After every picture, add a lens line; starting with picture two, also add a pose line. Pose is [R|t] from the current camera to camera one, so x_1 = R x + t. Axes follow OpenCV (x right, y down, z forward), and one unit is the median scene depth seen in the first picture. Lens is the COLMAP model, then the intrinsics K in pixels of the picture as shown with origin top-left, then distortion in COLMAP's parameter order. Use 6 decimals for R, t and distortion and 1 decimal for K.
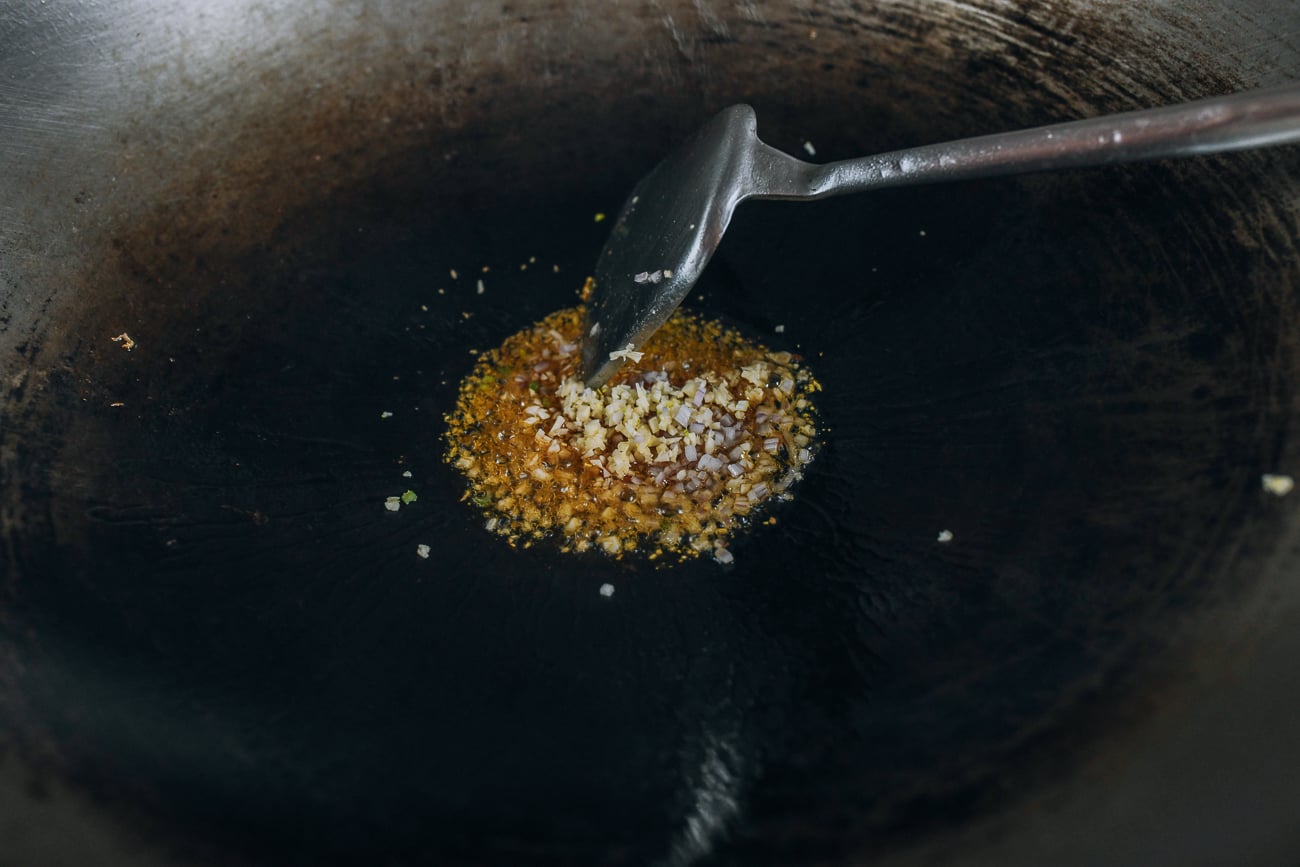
lens RADIAL K [[1270.3, 0, 650.0], [0, 1270.3, 433.5], [0, 0, 1]] dist [-0.084502, 0.095364]
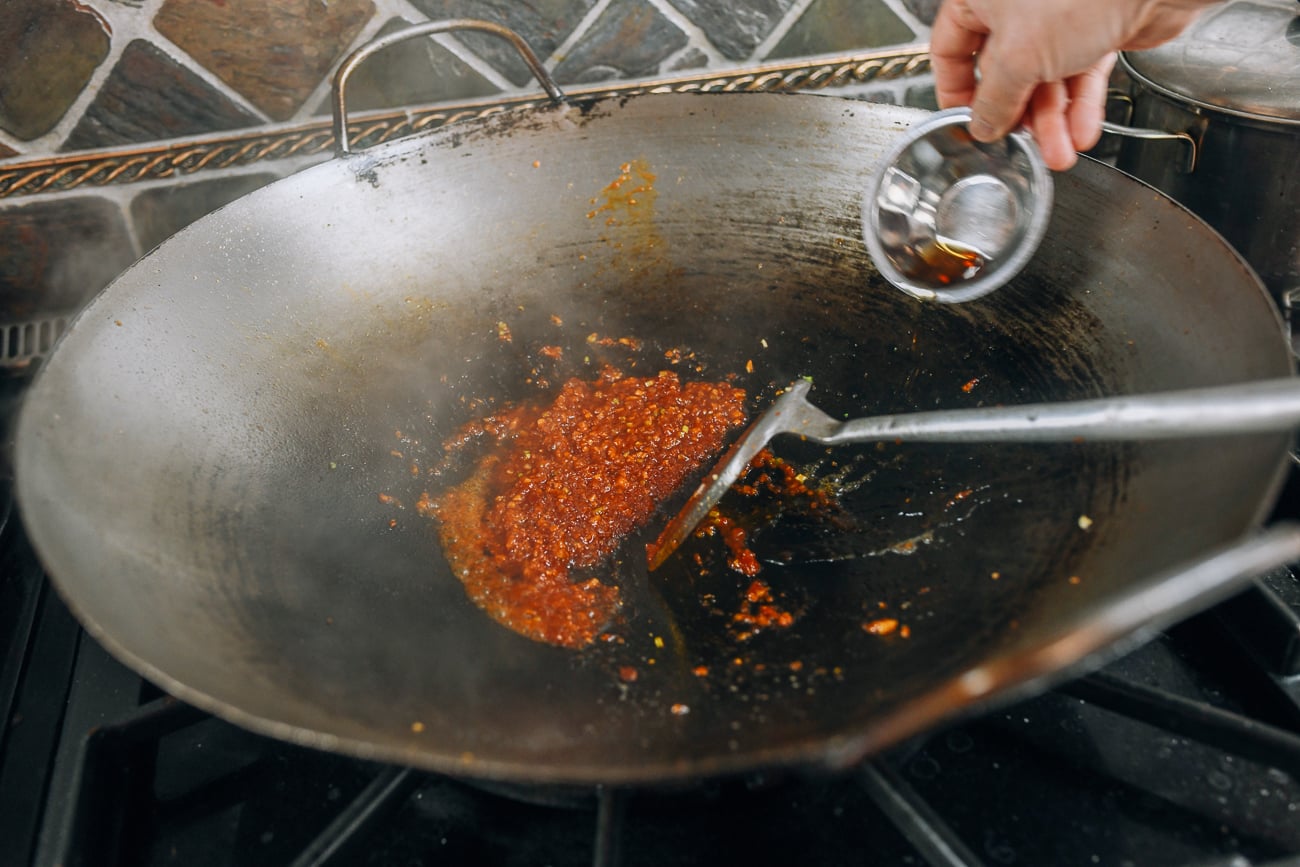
lens RADIAL K [[1259.0, 0, 646.8], [0, 1259.0, 439.4], [0, 0, 1]] dist [-0.088589, 0.092628]
pose [[0.996995, -0.049120, 0.059906, -0.097033], [0.060307, 0.977493, -0.202166, 0.160446], [-0.048628, 0.205171, 0.977517, -0.354914]]
